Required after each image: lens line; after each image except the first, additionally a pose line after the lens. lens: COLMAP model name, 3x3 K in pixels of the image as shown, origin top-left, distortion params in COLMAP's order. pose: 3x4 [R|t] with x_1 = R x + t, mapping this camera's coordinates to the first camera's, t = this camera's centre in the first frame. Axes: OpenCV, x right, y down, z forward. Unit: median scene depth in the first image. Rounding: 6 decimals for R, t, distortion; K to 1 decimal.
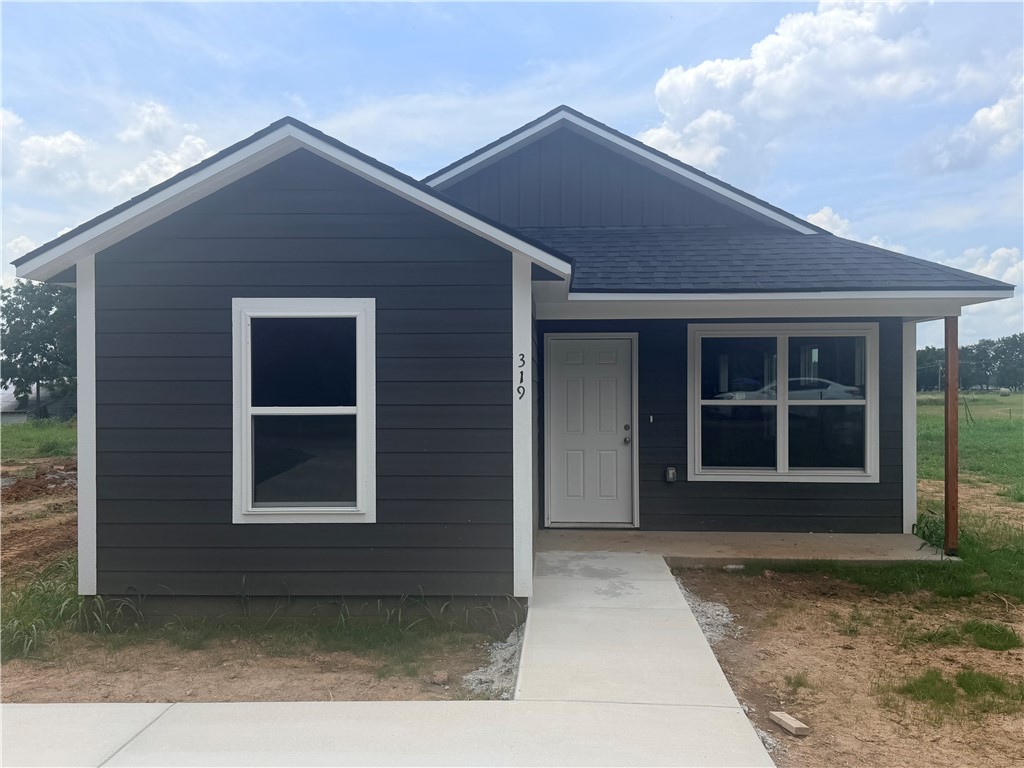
lens RADIAL K [[911.4, 0, 512.0], [0, 911.4, 384.0], [0, 0, 1]] dist [0.128649, -0.211344]
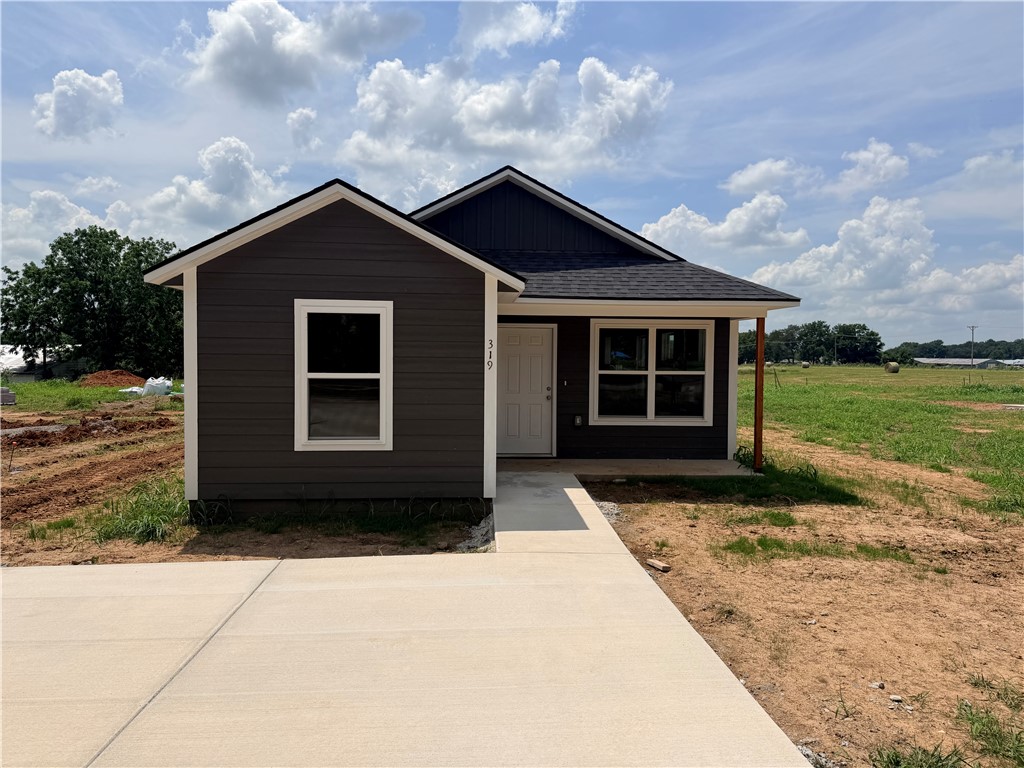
lens RADIAL K [[723.0, 0, 511.5], [0, 723.0, 377.8], [0, 0, 1]] dist [0.090367, -0.095758]
pose [[0.993988, 0.008569, 0.109156, -0.081847], [-0.011965, 0.999463, 0.030501, -0.006535], [-0.108837, -0.031623, 0.993557, -0.196245]]
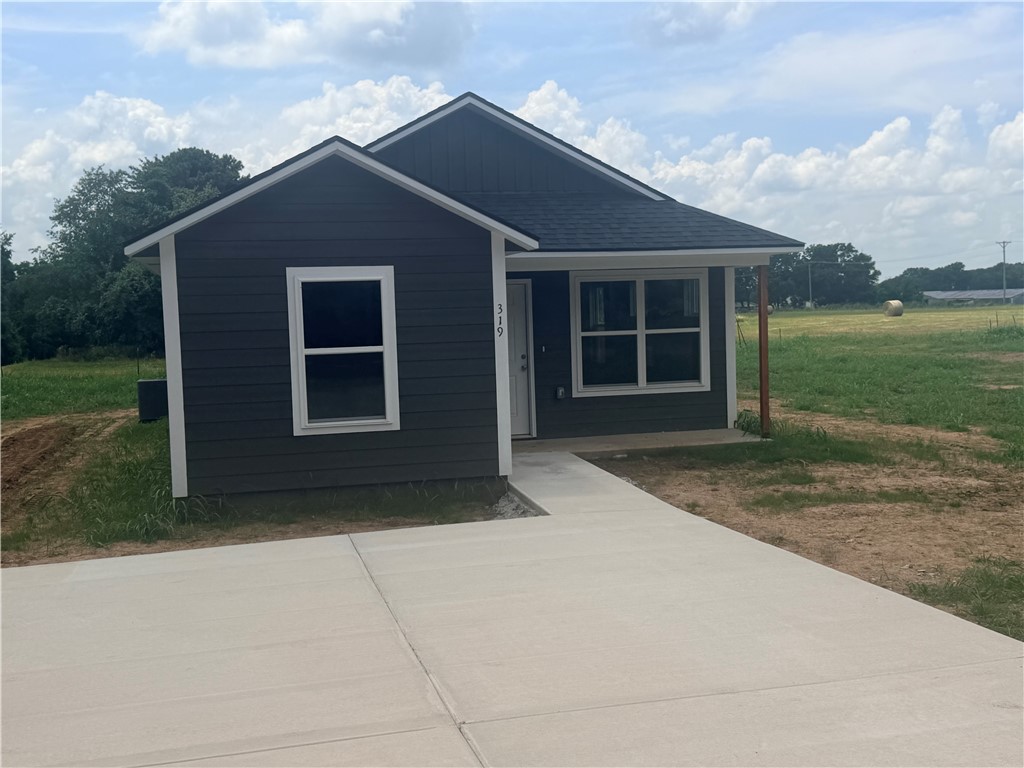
lens RADIAL K [[1221.8, 0, 512.0], [0, 1221.8, 384.0], [0, 0, 1]] dist [0.149734, -0.000464]
pose [[0.957704, -0.046006, 0.284053, -0.487936], [0.029446, 0.997623, 0.062297, -0.025705], [-0.286243, -0.051297, 0.956783, -0.774935]]
